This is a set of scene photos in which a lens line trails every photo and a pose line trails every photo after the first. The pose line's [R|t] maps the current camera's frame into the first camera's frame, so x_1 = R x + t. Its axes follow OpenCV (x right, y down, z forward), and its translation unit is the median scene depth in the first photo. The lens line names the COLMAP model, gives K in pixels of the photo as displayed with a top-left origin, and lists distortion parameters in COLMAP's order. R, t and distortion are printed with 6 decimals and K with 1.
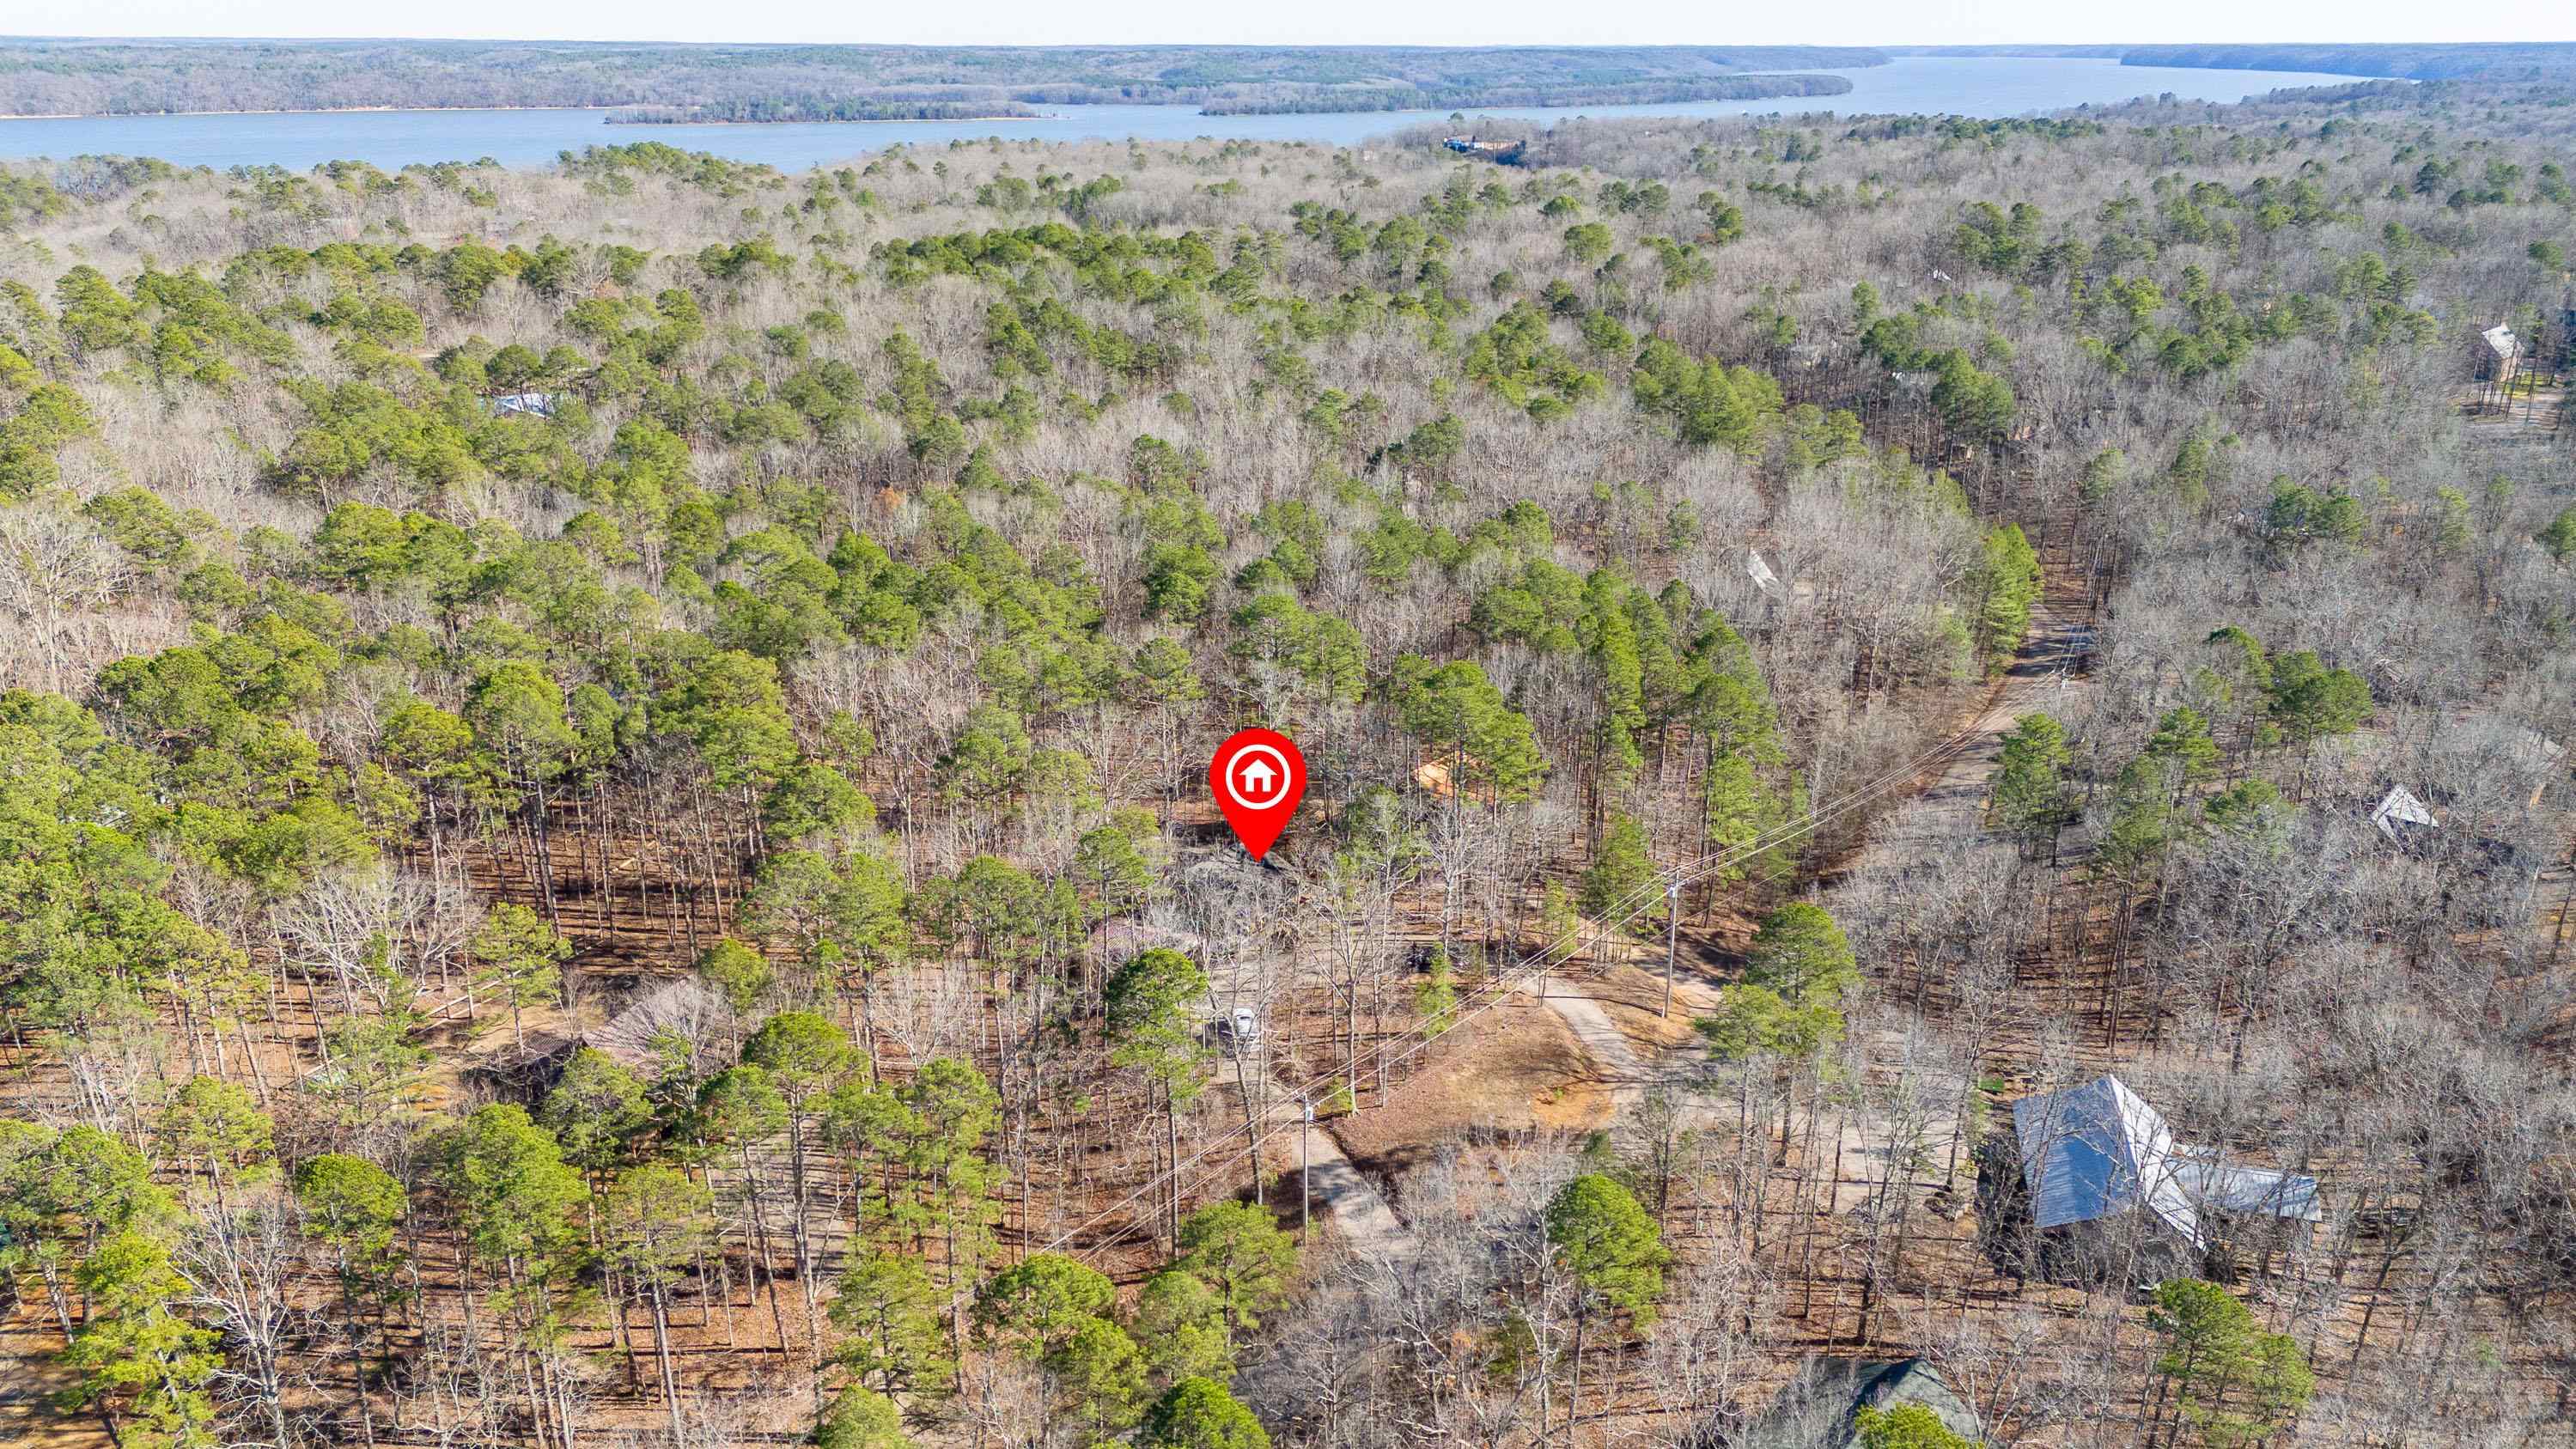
lens RADIAL K [[1835.7, 0, 1288.0], [0, 1835.7, 724.5], [0, 0, 1]] dist [0.042530, -0.047577]
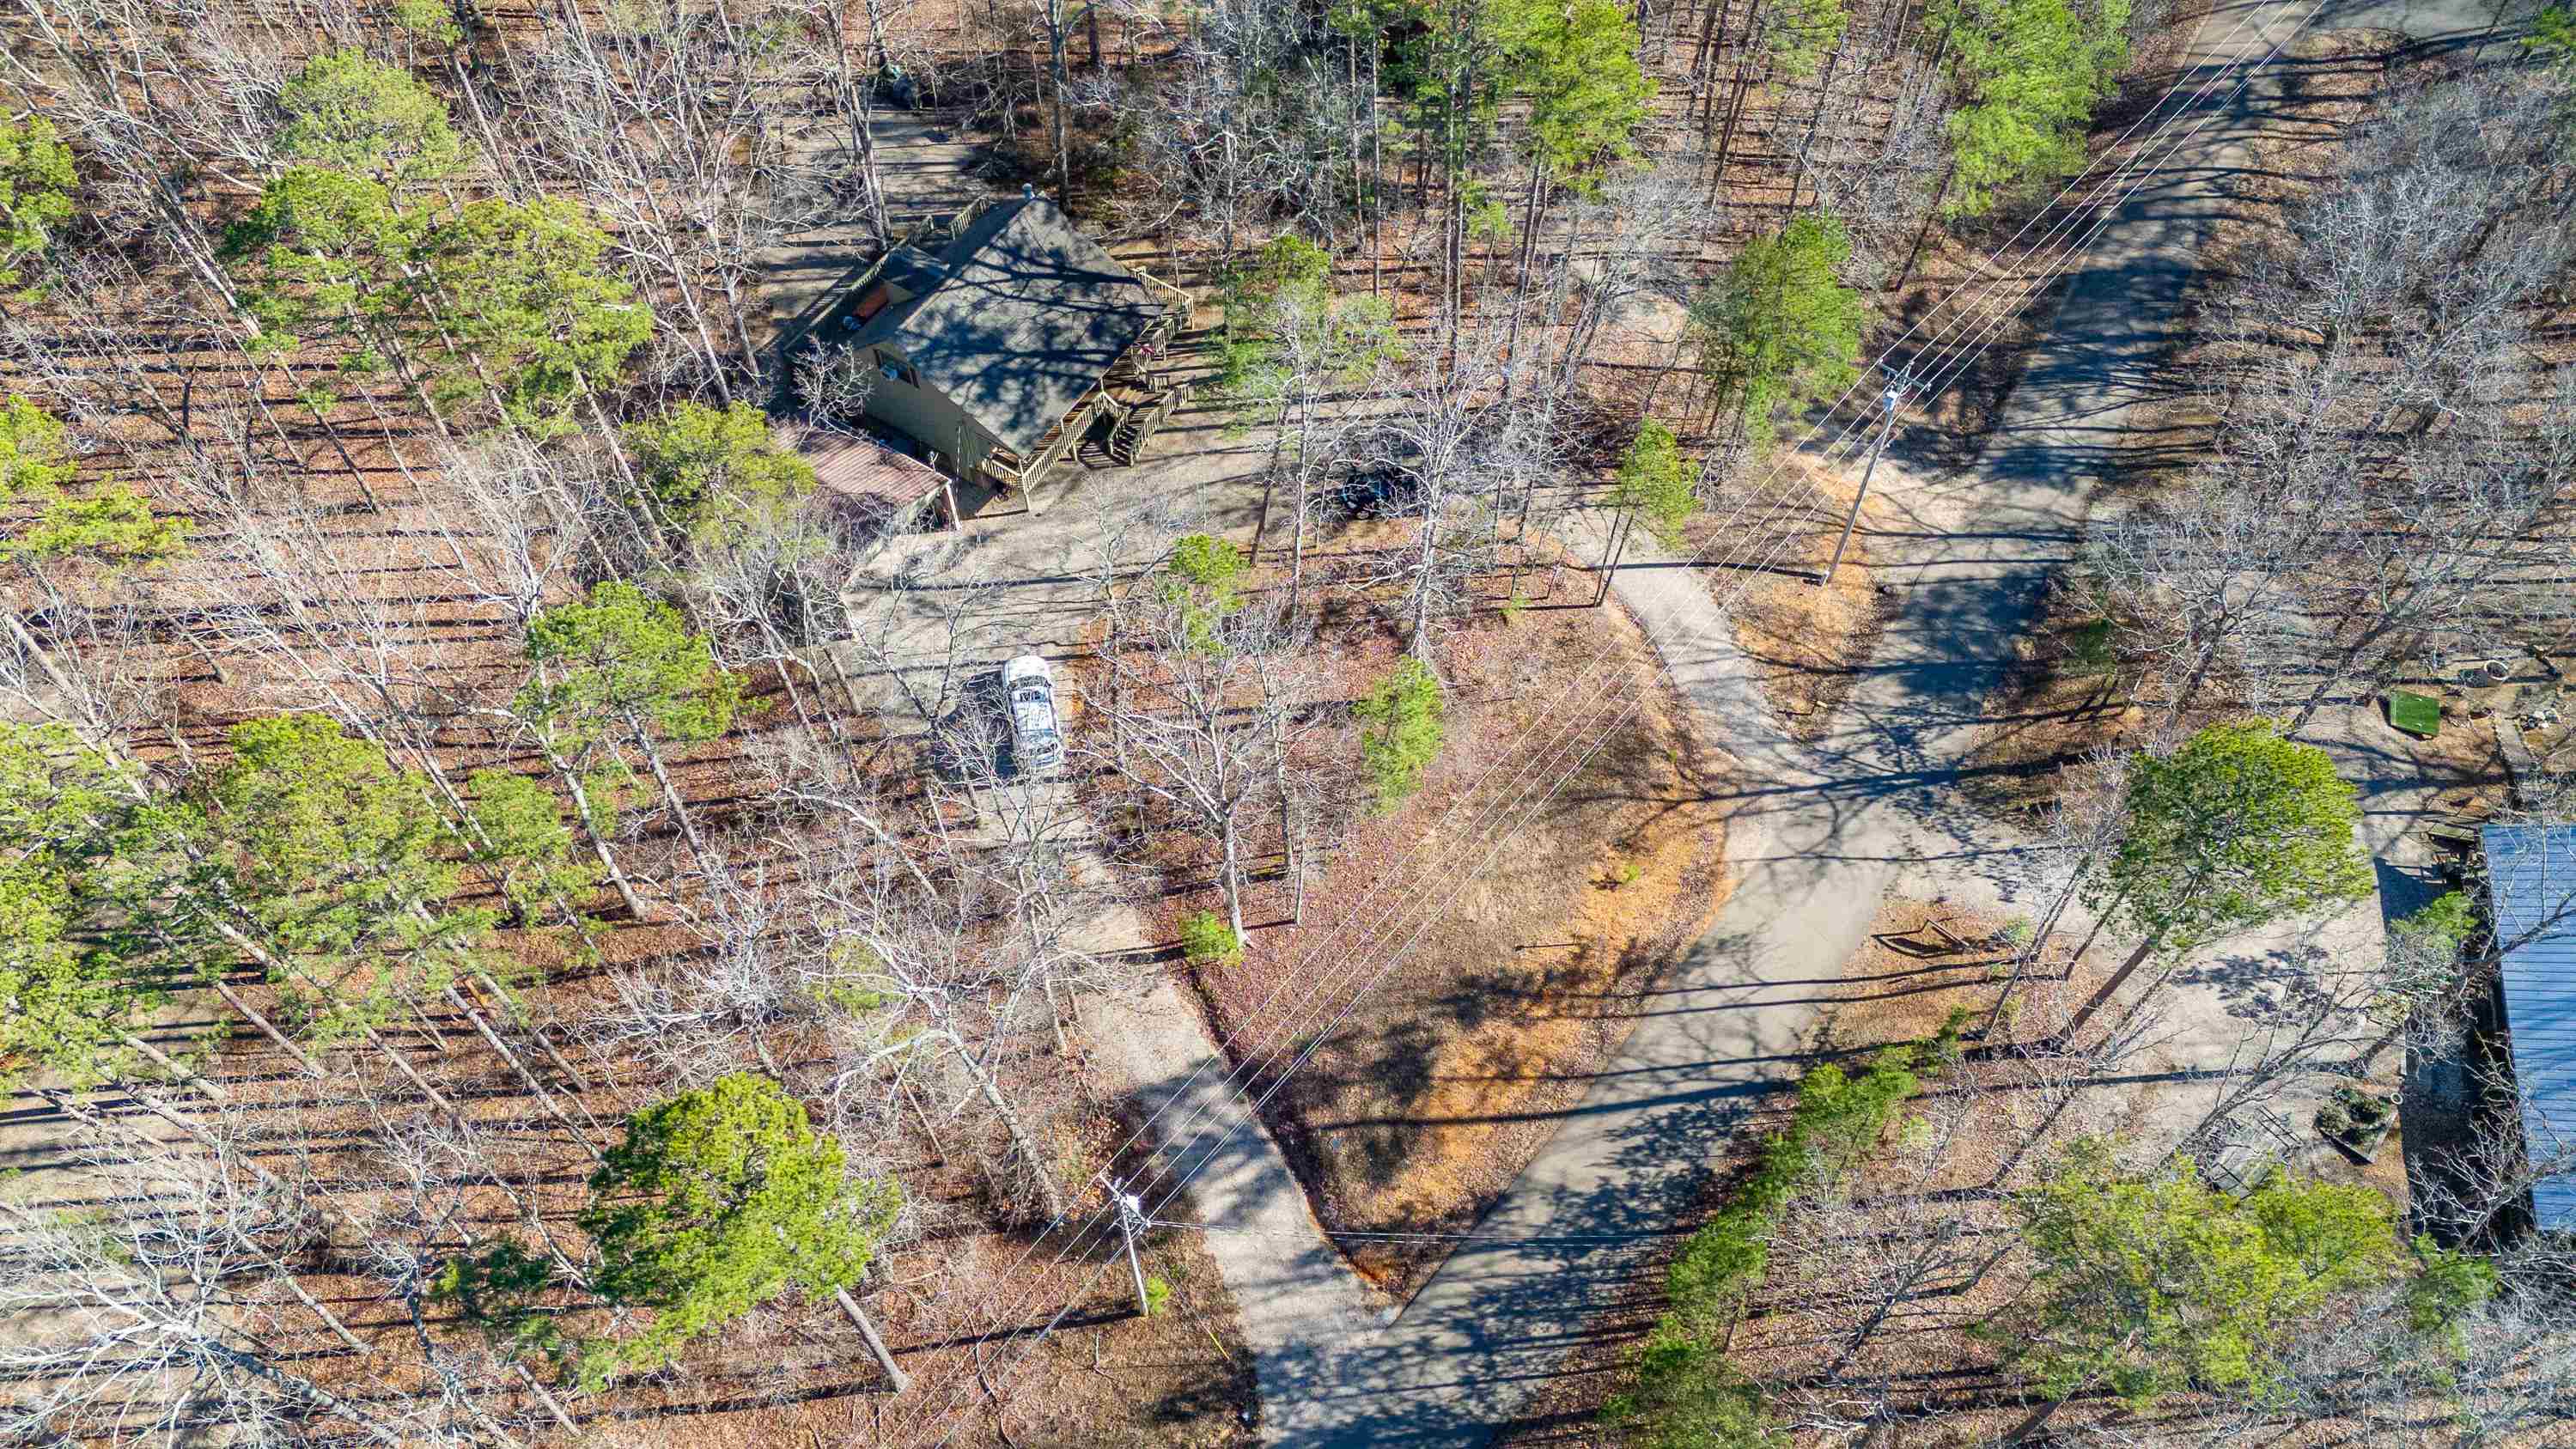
lens RADIAL K [[1835.7, 0, 1288.0], [0, 1835.7, 724.5], [0, 0, 1]] dist [0.042530, -0.047577]
pose [[0.999396, -0.031864, 0.013849, 0.011270], [0.017334, 0.802743, 0.596073, -0.036009], [-0.030111, -0.595473, 0.802811, 0.153506]]
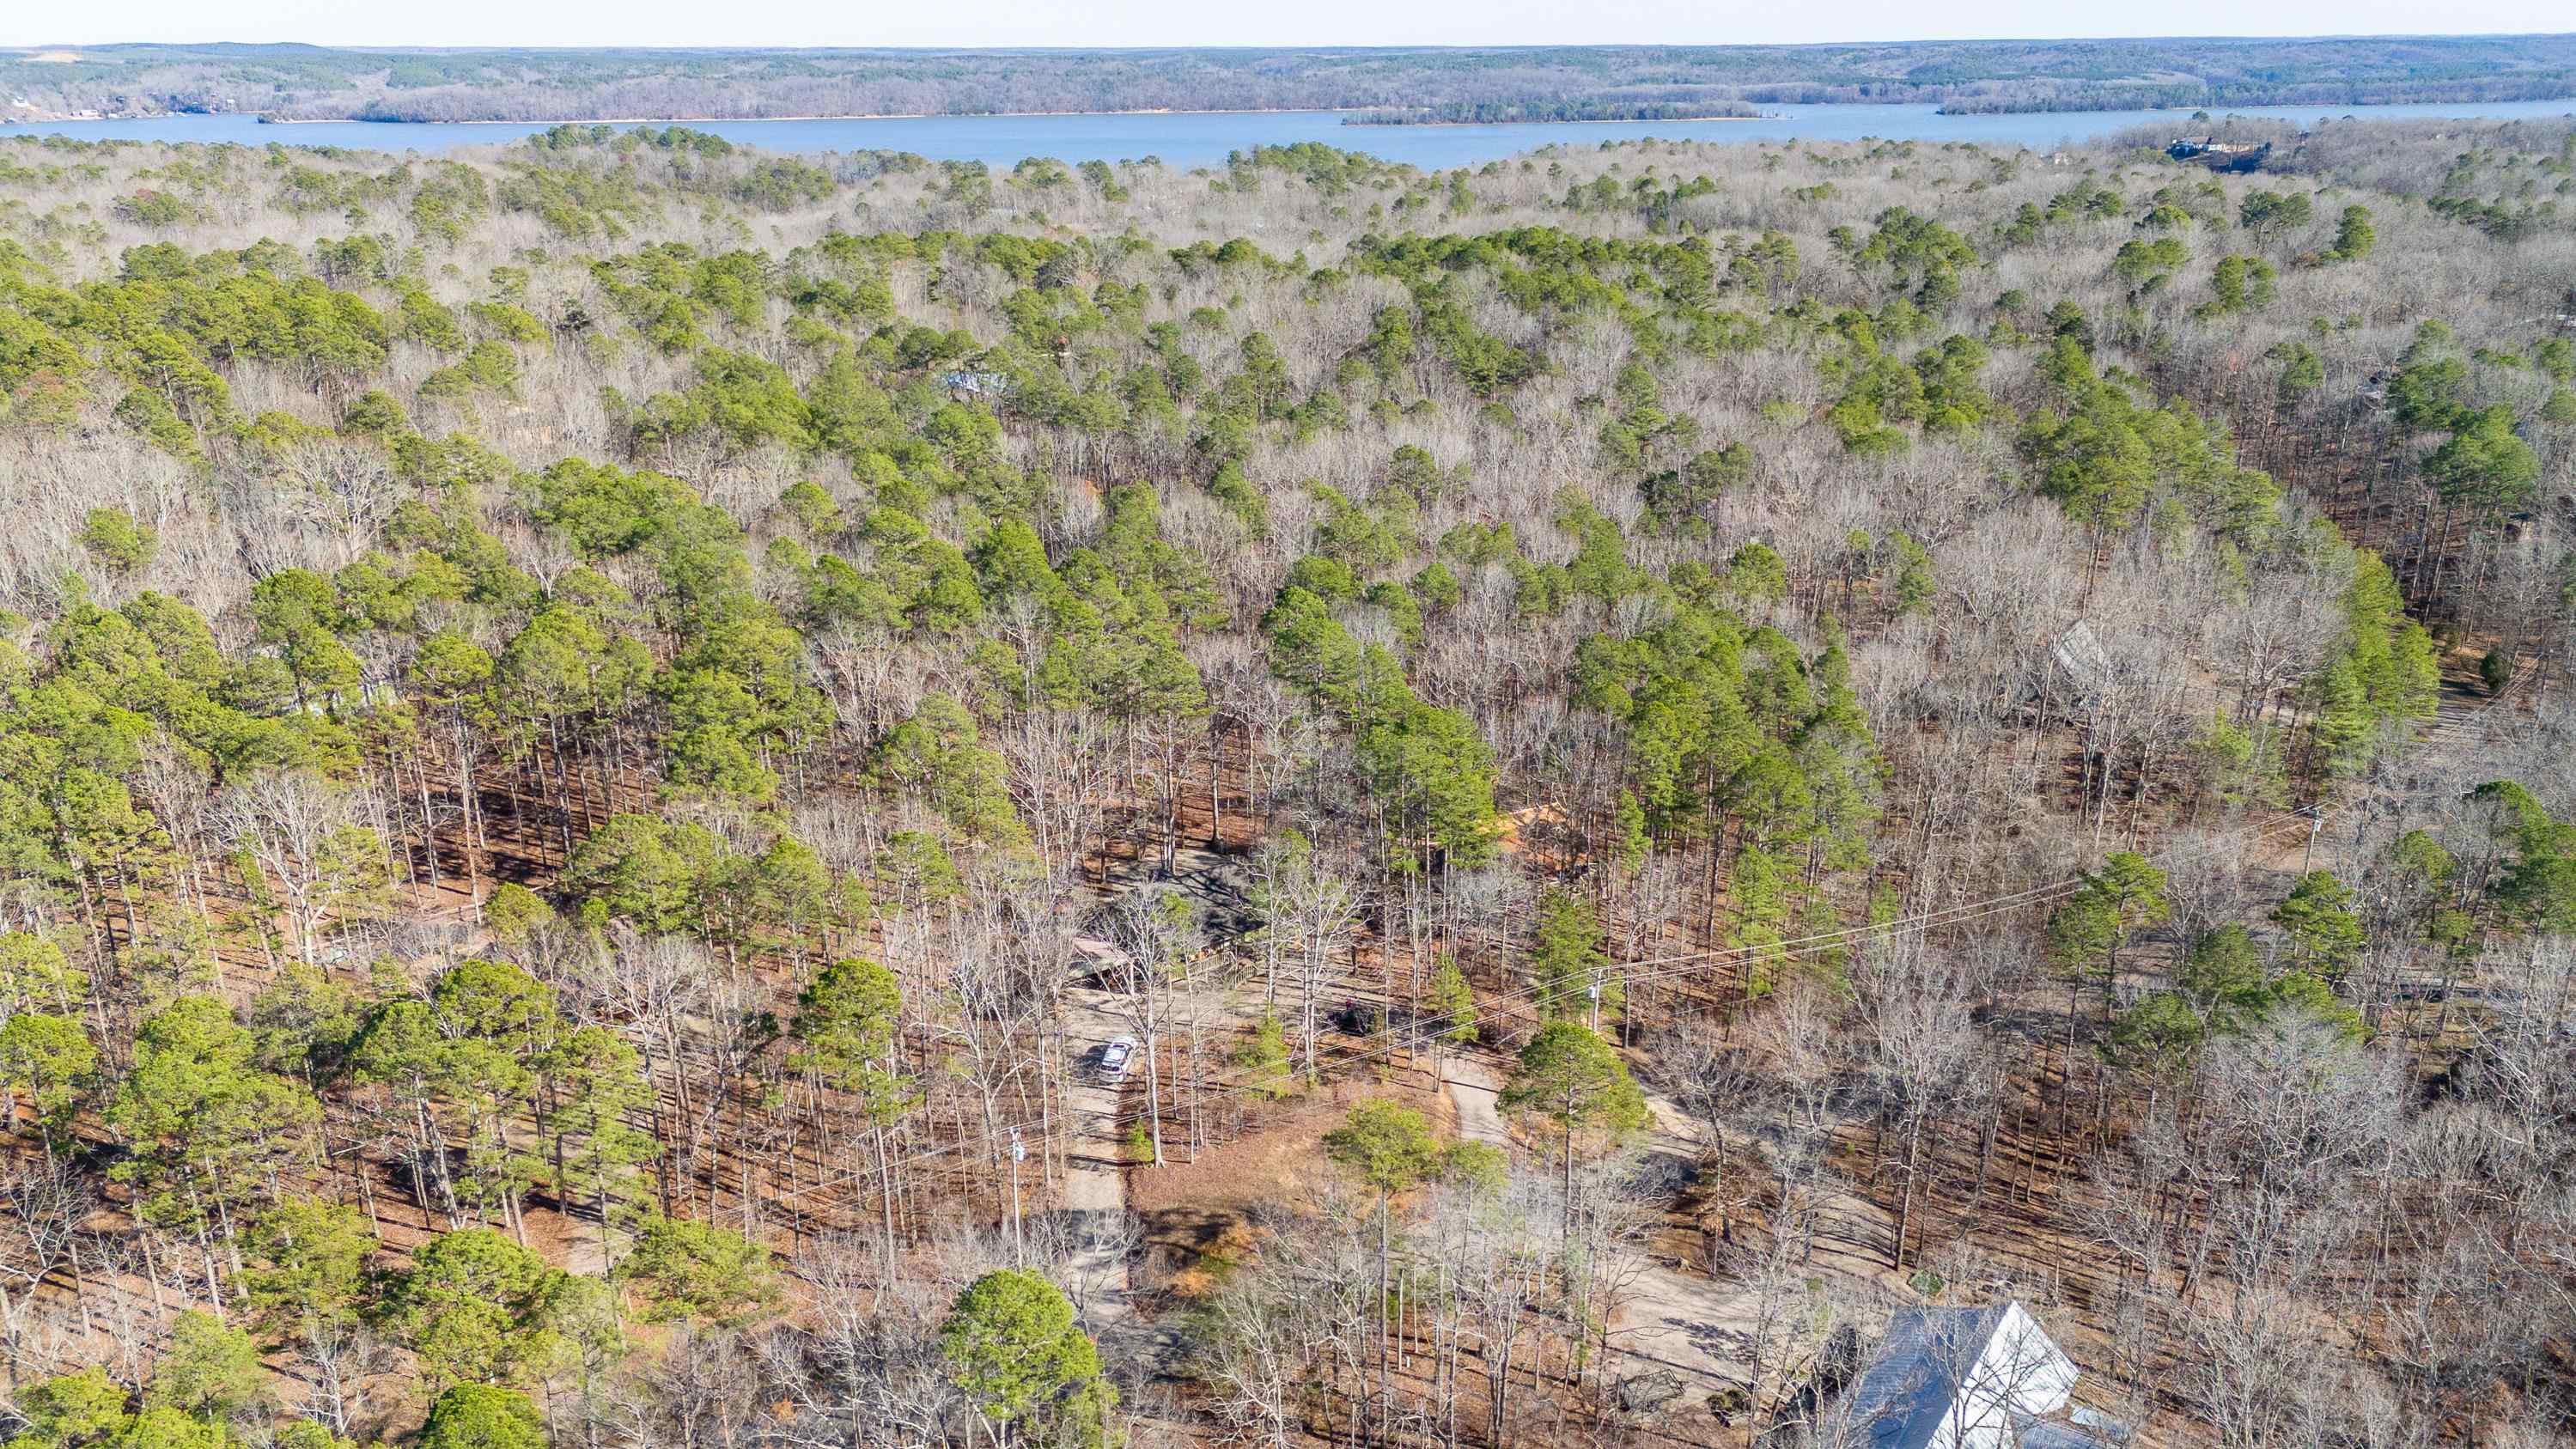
lens RADIAL K [[1835.7, 0, 1288.0], [0, 1835.7, 724.5], [0, 0, 1]] dist [0.042530, -0.047577]
pose [[0.929934, 0.117731, -0.348370, 0.099865], [-0.117770, 0.992816, 0.021146, -0.010768], [0.348357, 0.021363, 0.937119, 0.030565]]
